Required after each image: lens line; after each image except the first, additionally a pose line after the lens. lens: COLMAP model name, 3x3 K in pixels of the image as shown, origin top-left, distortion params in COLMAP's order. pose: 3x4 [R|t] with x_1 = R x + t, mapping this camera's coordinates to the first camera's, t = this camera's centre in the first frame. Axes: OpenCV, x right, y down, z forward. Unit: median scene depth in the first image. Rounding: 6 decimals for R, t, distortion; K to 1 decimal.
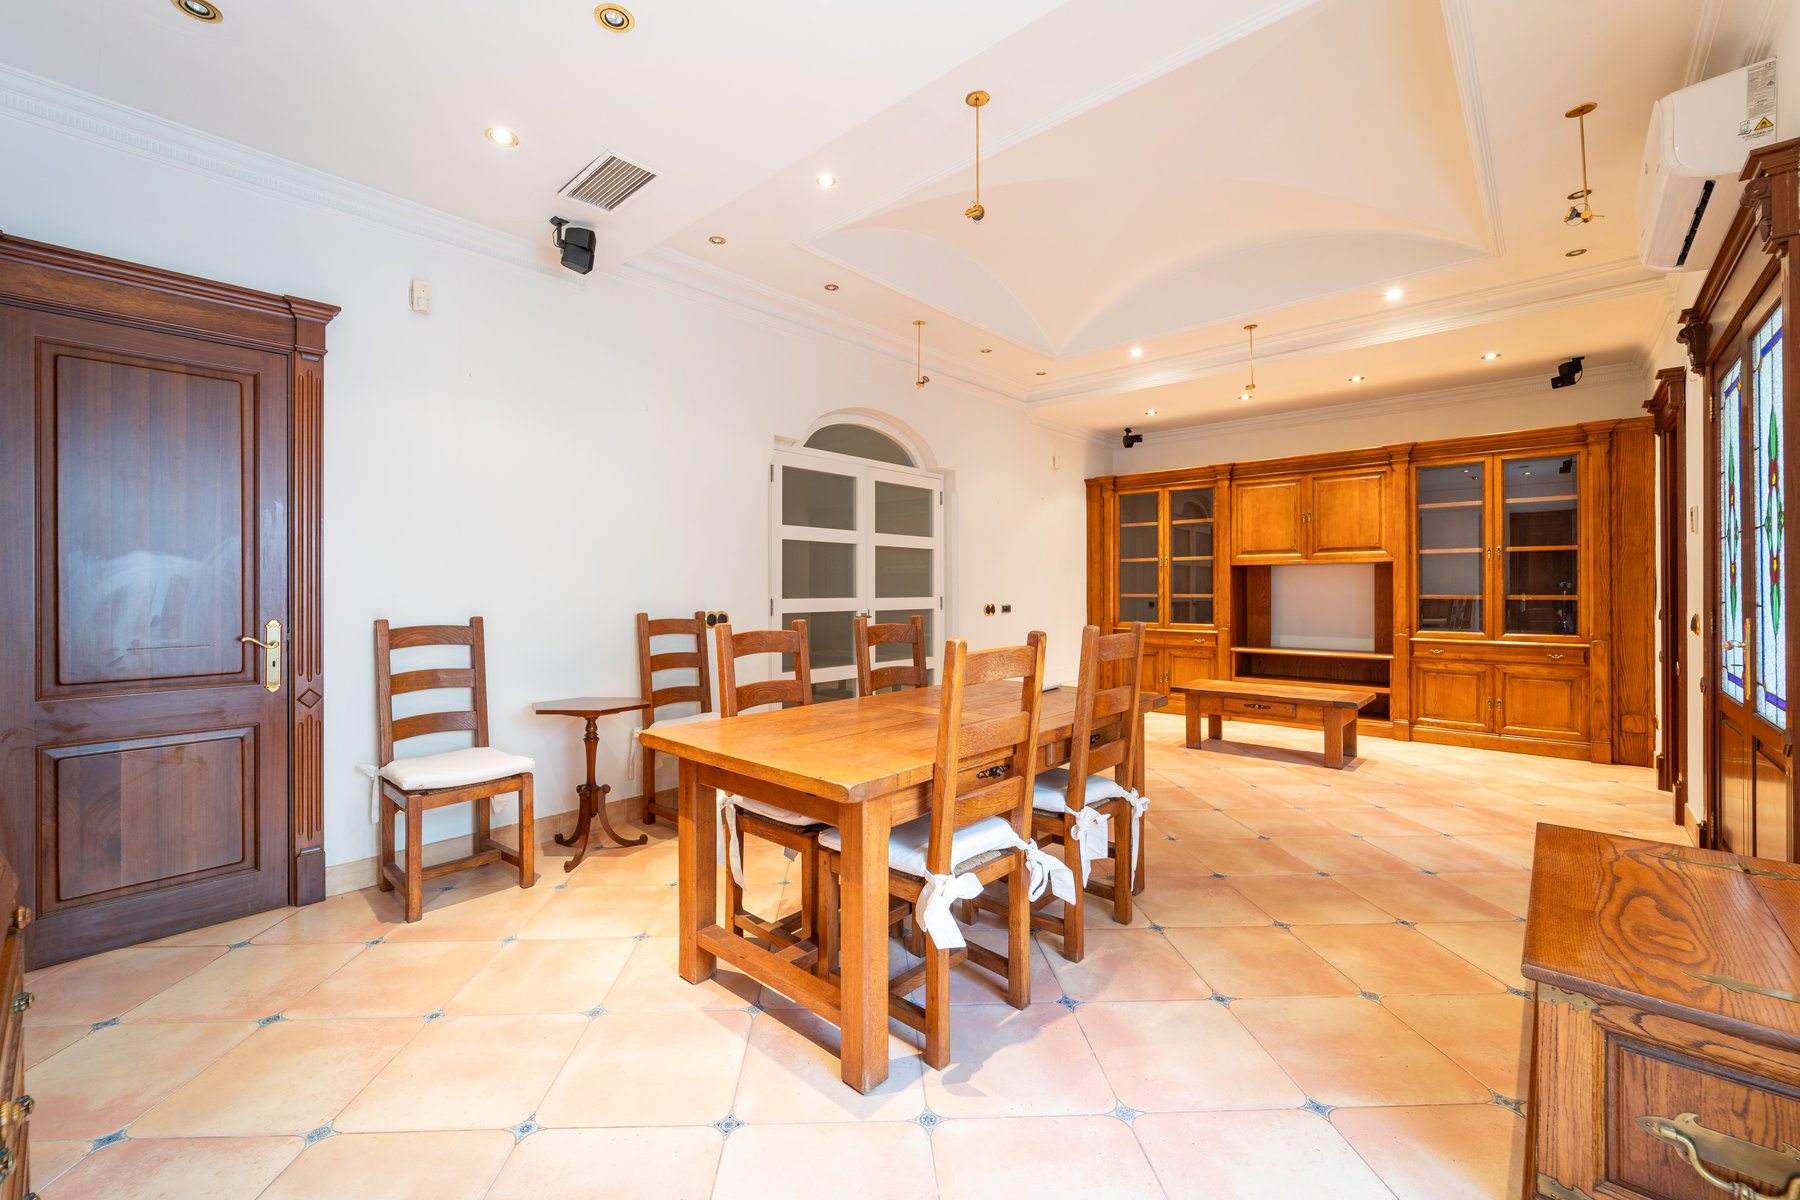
lens RADIAL K [[715.7, 0, 900.0], [0, 715.7, 600.0], [0, 0, 1]] dist [0.000378, -0.000361]
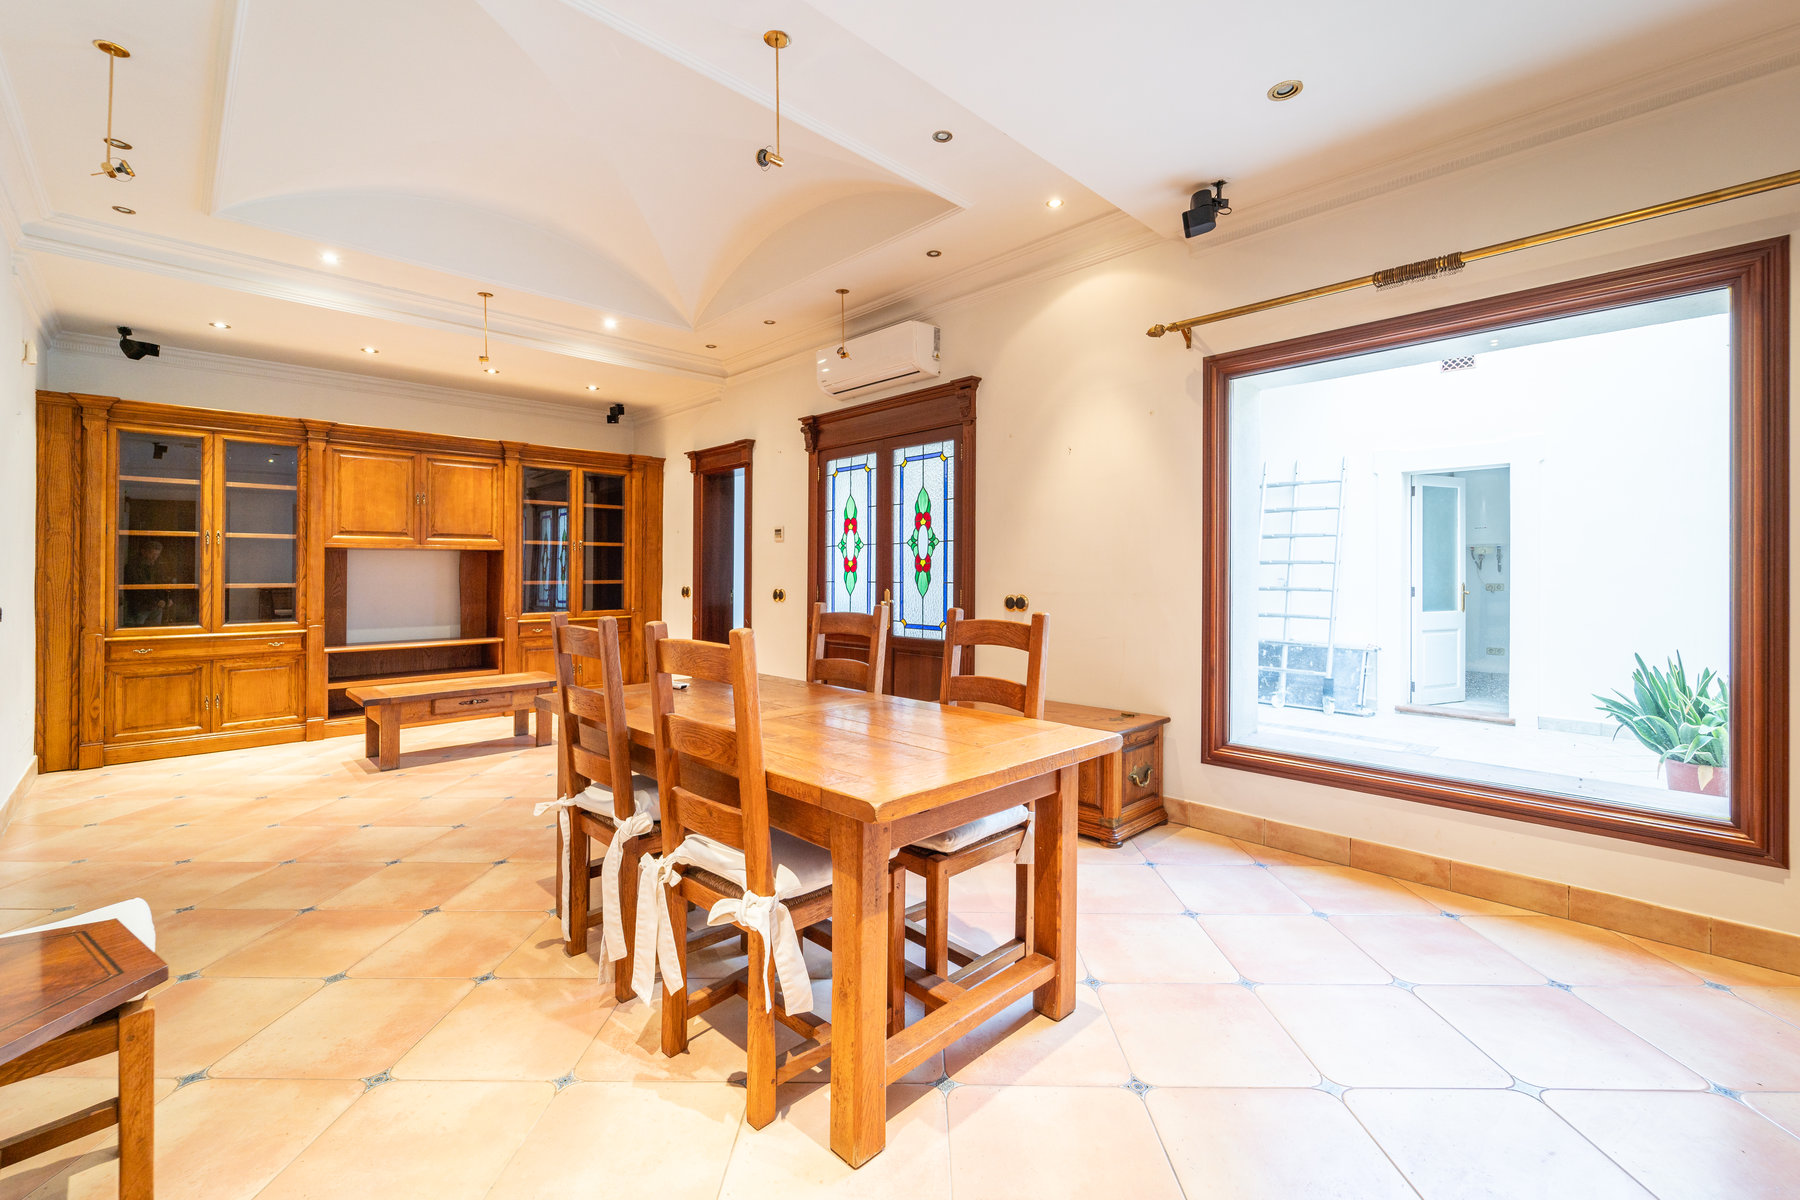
lens RADIAL K [[725.9, 0, 896.4], [0, 725.9, 585.2], [0, 0, 1]] dist [0.001753, 0.000116]
pose [[0.105503, -0.014727, 0.994310, -0.290091], [0.019169, 0.999735, 0.012773, -0.003396], [-0.994234, 0.017712, 0.105758, 0.269897]]
